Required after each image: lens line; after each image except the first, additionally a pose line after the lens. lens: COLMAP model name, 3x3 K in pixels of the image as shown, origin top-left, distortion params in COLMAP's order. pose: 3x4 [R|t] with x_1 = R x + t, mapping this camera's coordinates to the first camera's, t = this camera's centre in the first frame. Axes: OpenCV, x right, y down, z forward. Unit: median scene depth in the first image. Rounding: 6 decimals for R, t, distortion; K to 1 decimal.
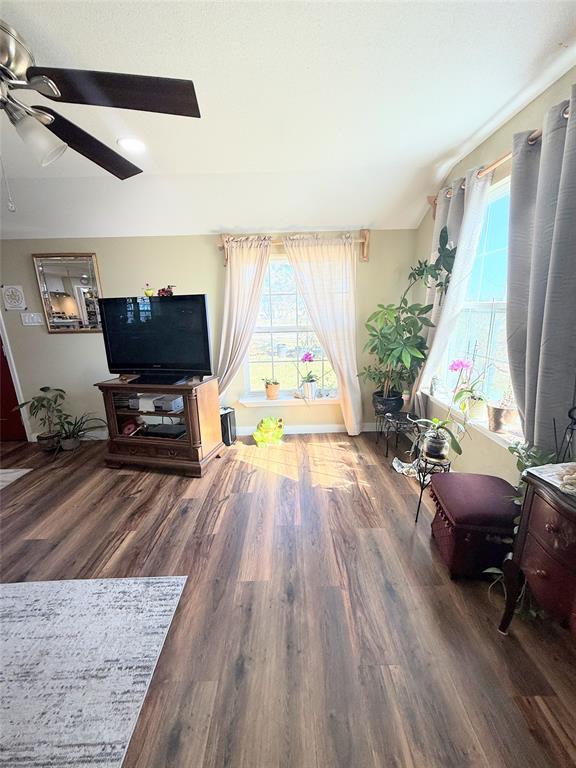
lens RADIAL K [[305.9, 0, 289.1], [0, 305.9, 381.7], [0, 0, 1]] dist [0.003048, 0.000426]
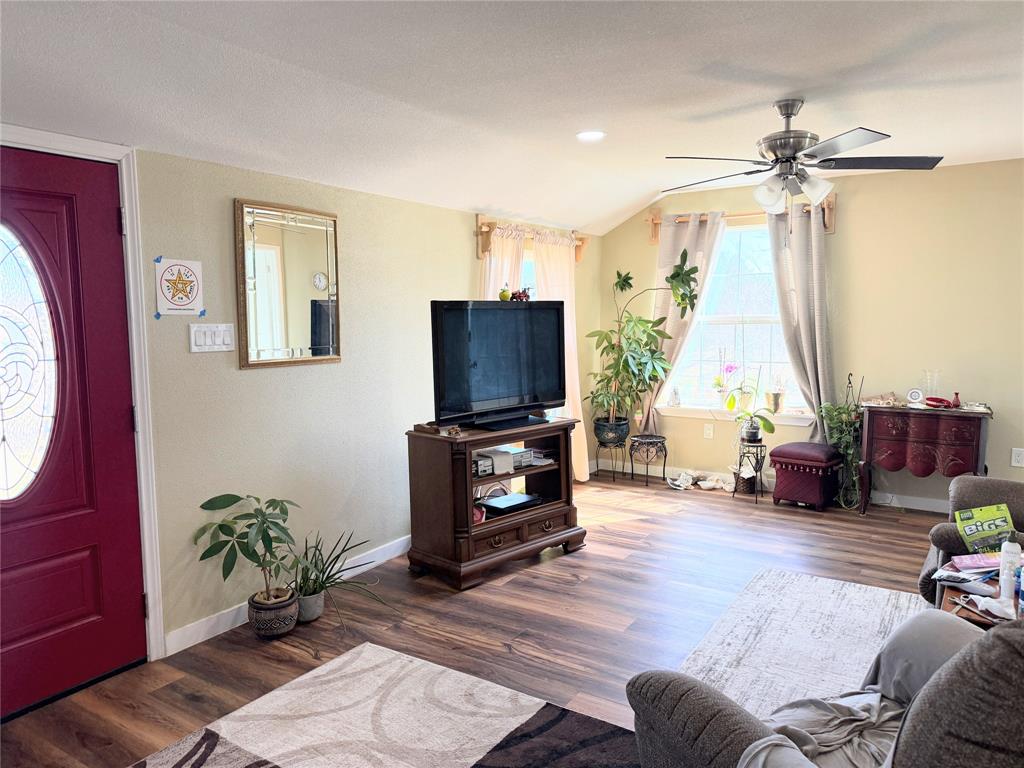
lens RADIAL K [[719.7, 0, 521.3], [0, 719.7, 379.7], [0, 0, 1]] dist [0.085686, -0.112843]
pose [[0.544998, -0.059208, 0.836344, -1.649363], [0.188623, 0.980591, -0.053495, -0.009681], [-0.816944, 0.186909, 0.545589, 0.107278]]
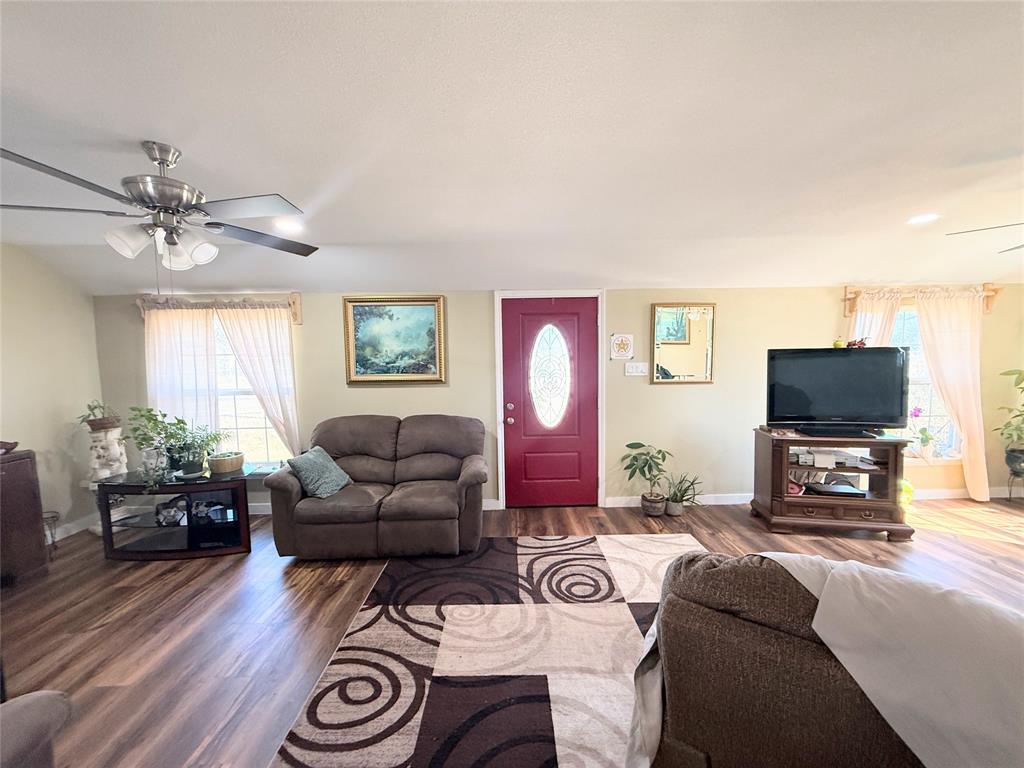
lens RADIAL K [[407.9, 0, 511.3], [0, 407.9, 384.0], [0, 0, 1]] dist [0.003048, 0.000426]
pose [[0.999870, 0.008639, 0.013619, -1.392089], [-0.006297, 0.986531, -0.163451, 0.052272], [-0.014848, 0.163344, 0.986457, -0.239666]]
